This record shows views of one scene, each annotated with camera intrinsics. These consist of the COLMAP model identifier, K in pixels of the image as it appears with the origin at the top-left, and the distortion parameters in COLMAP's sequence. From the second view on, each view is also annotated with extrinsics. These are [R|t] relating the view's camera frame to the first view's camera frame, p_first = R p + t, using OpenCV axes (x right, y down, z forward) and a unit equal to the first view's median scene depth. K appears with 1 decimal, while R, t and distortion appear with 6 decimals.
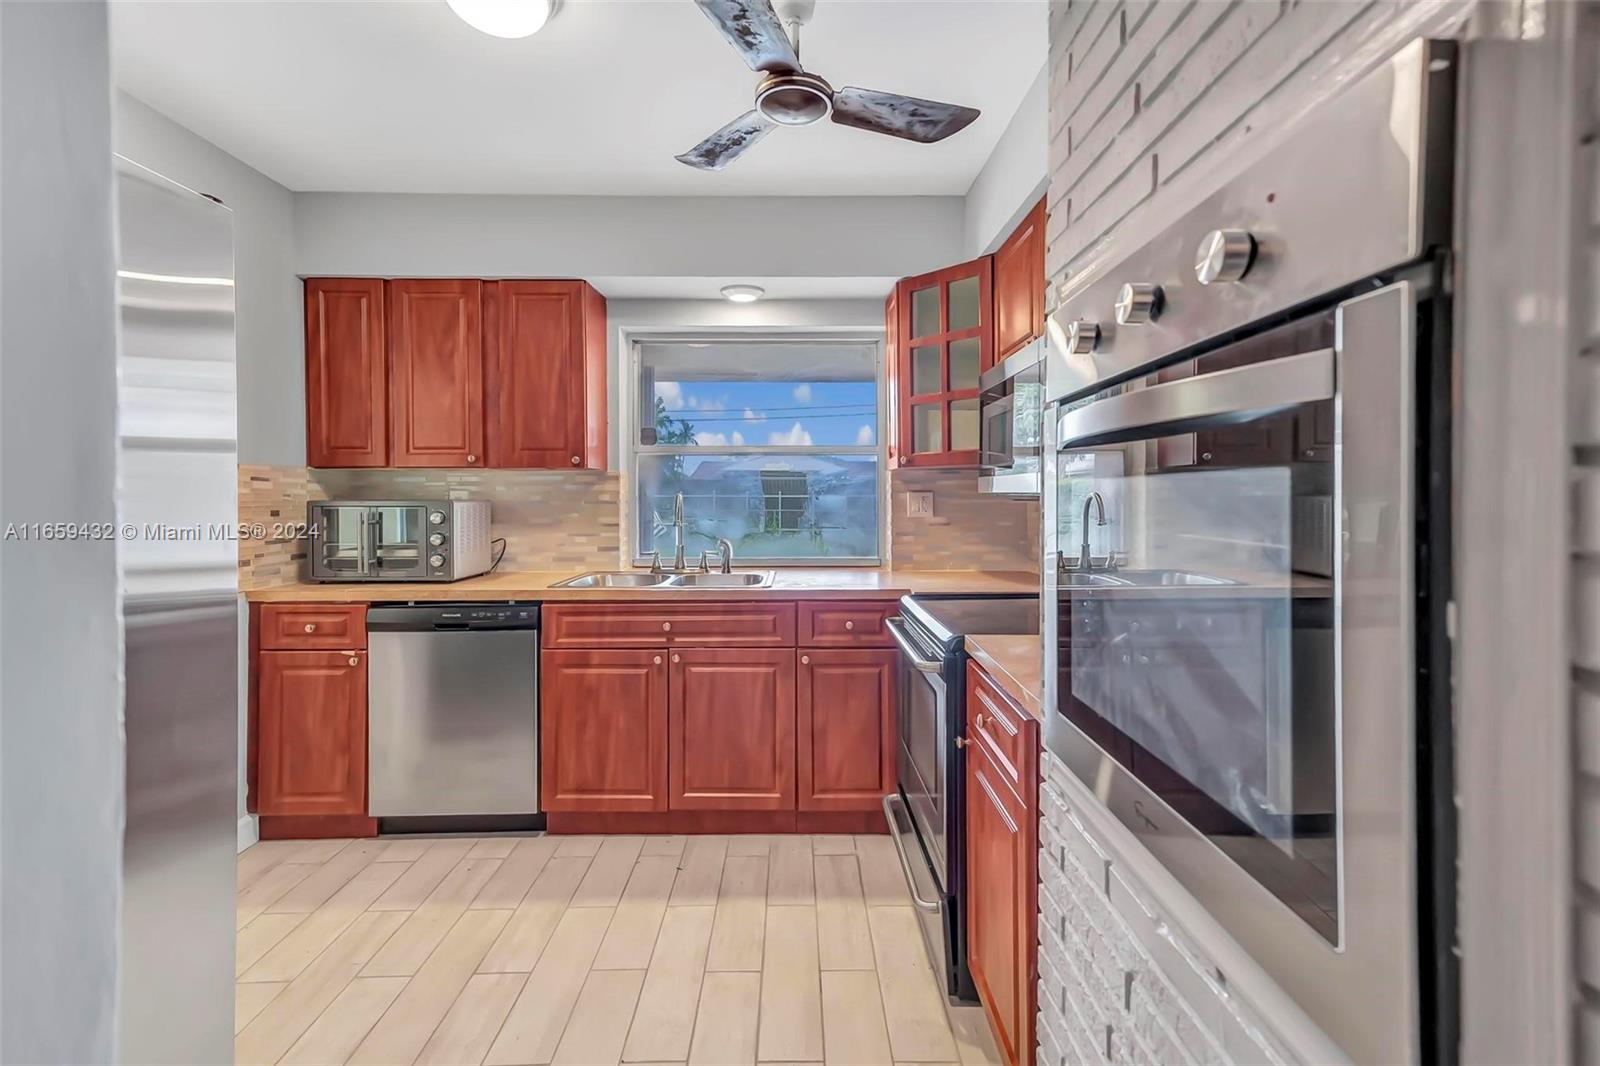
lens RADIAL K [[753.9, 0, 800.0], [0, 753.9, 533.0], [0, 0, 1]] dist [0.002352, 0.000425]
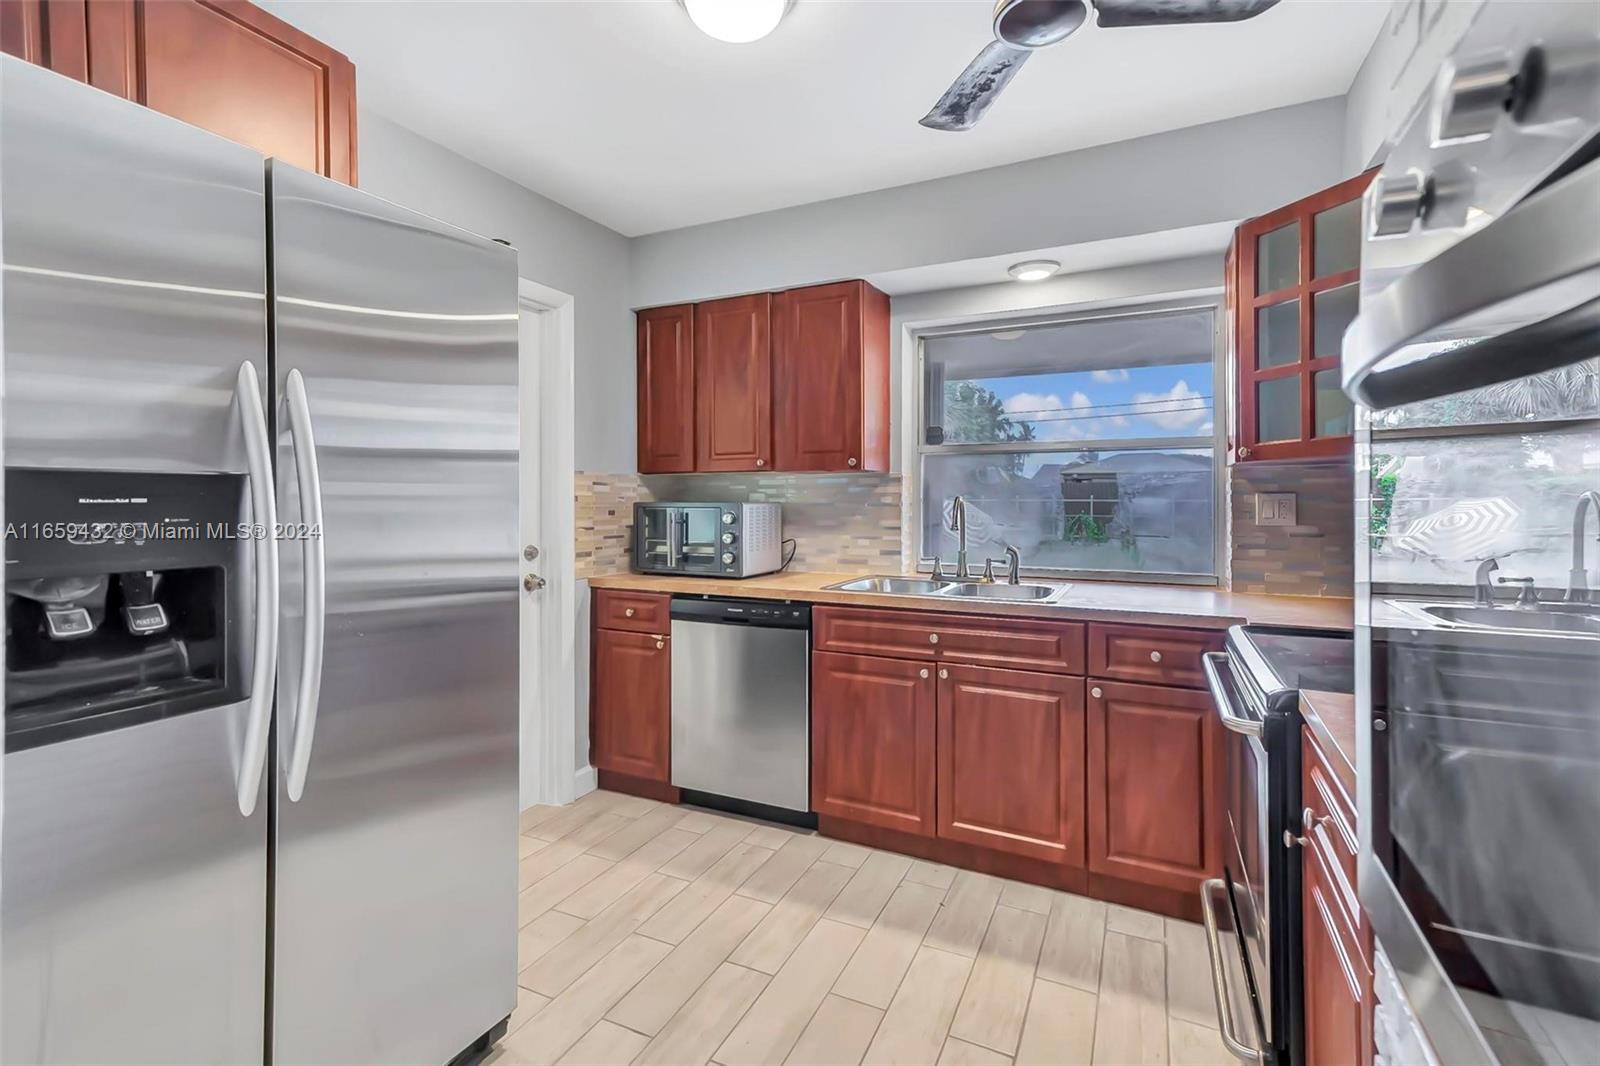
lens RADIAL K [[732.7, 0, 799.3], [0, 732.7, 525.4], [0, 0, 1]] dist [0.012400, 0.000258]
pose [[0.885568, 0.017011, -0.464199, 0.091615], [-0.024798, 0.999635, -0.010675, -0.001247], [0.463848, 0.020965, 0.885667, 0.117556]]
